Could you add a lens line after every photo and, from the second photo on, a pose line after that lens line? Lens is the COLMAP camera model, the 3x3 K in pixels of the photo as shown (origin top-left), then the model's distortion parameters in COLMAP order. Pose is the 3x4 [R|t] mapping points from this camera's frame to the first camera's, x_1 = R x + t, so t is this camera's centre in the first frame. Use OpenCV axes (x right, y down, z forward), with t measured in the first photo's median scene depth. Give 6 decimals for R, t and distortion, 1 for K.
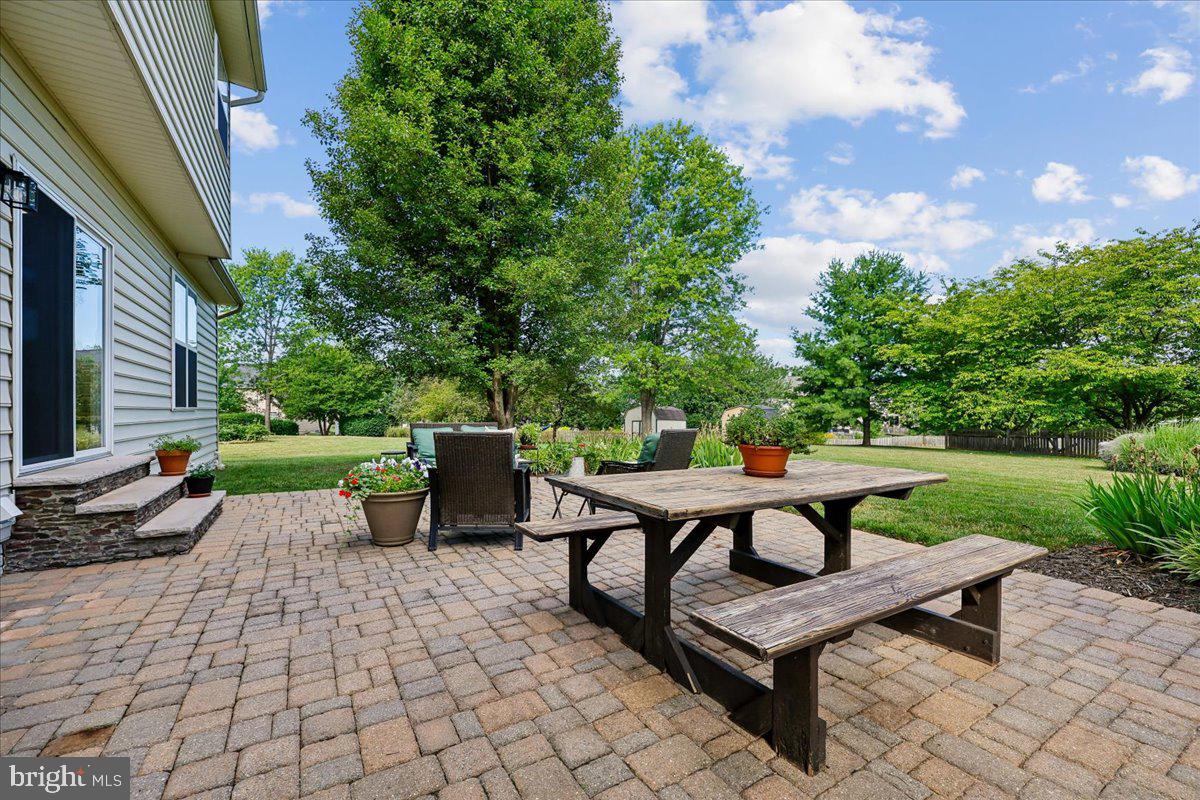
lens RADIAL K [[484.4, 0, 597.5], [0, 484.4, 405.2], [0, 0, 1]] dist [0.000416, 0.000060]
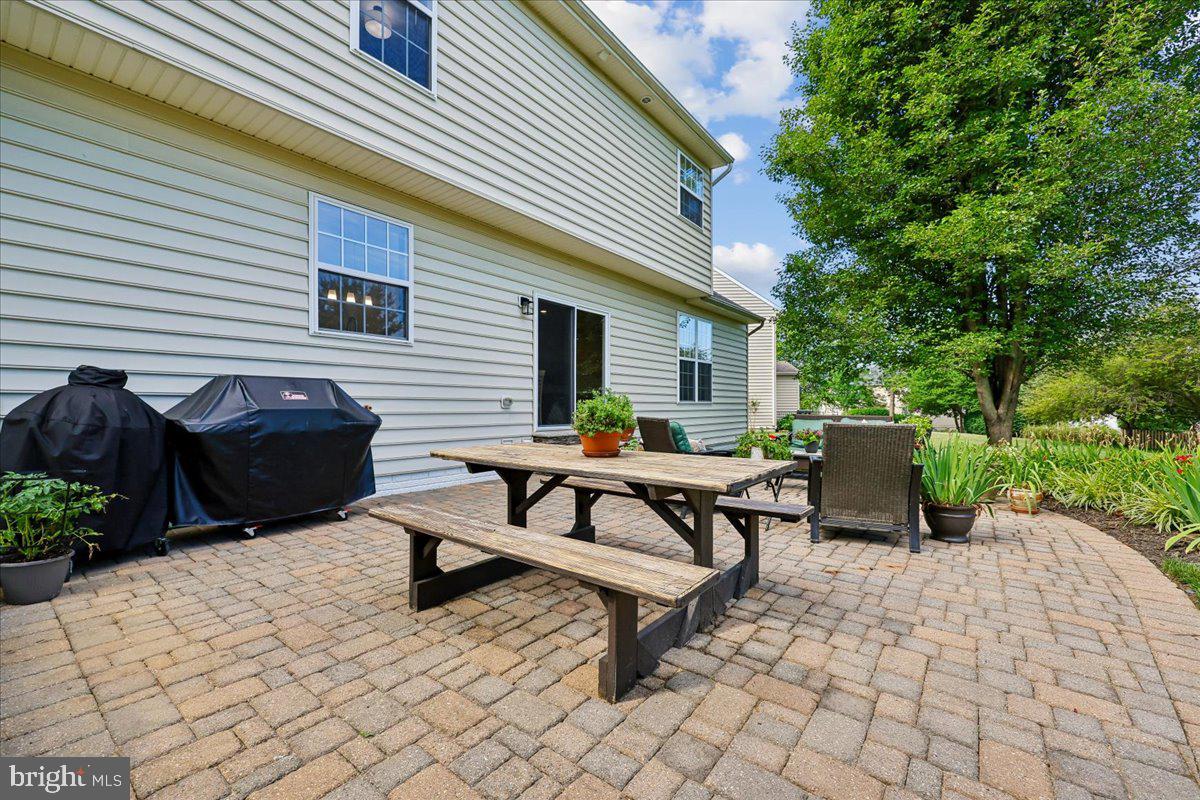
lens RADIAL K [[484.4, 0, 597.2], [0, 484.4, 402.0], [0, 0, 1]] dist [0.000416, 0.000060]
pose [[0.366693, -0.005649, -0.930325, 0.761149], [0.008753, 0.999958, -0.002622, 0.013961], [0.930301, -0.007181, 0.366727, 0.329168]]
